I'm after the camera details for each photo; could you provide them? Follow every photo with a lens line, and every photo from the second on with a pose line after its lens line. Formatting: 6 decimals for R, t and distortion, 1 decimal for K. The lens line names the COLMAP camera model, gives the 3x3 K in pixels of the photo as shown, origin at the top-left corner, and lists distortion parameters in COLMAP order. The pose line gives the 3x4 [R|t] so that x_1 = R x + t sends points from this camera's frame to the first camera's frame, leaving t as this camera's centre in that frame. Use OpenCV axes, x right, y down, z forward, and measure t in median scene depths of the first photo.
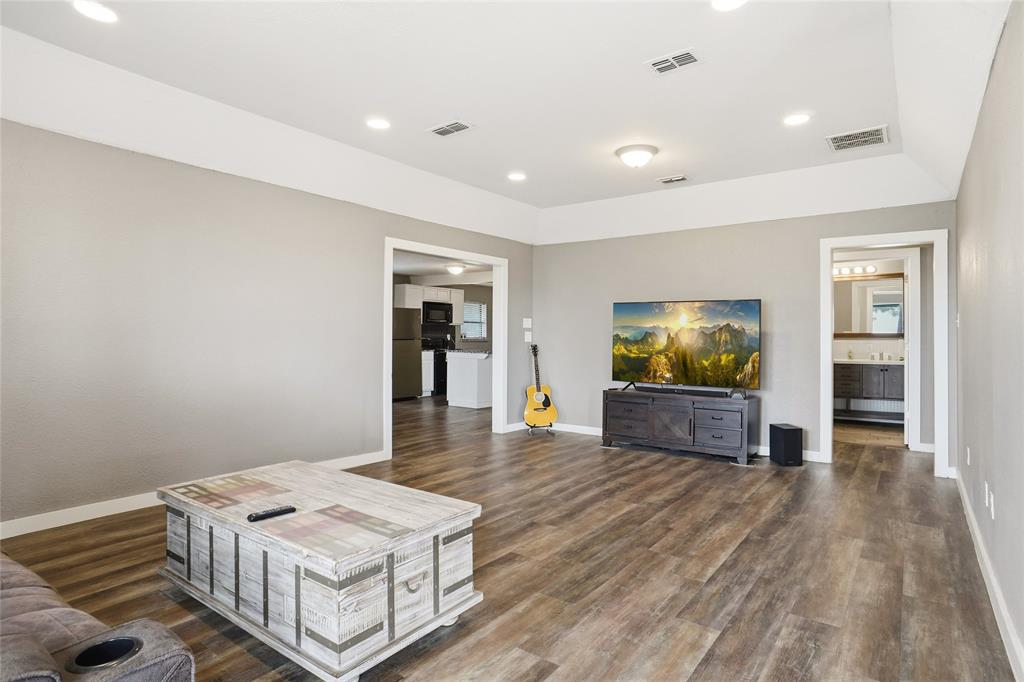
lens RADIAL K [[544.4, 0, 512.3], [0, 544.4, 340.9], [0, 0, 1]] dist [-0.024551, 0.004874]
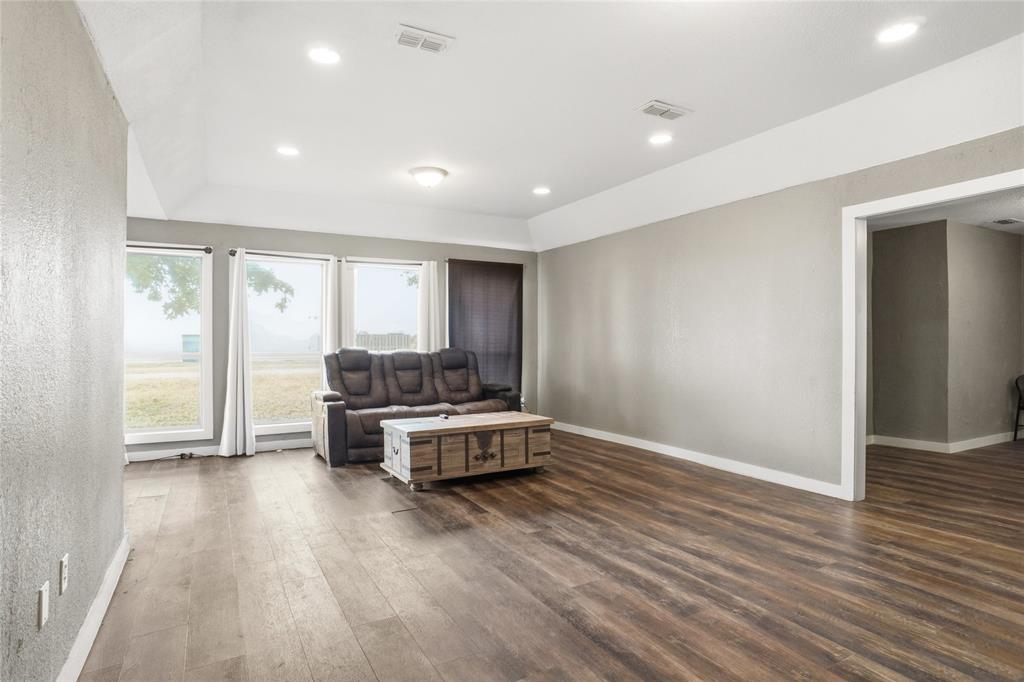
lens RADIAL K [[544.4, 0, 512.2], [0, 544.4, 345.8], [0, 0, 1]] dist [-0.024551, 0.004874]
pose [[-0.410479, -0.007314, -0.911841, 0.806113], [0.002850, 0.999953, -0.009304, 0.018002], [0.911866, -0.006418, -0.410439, 1.139848]]
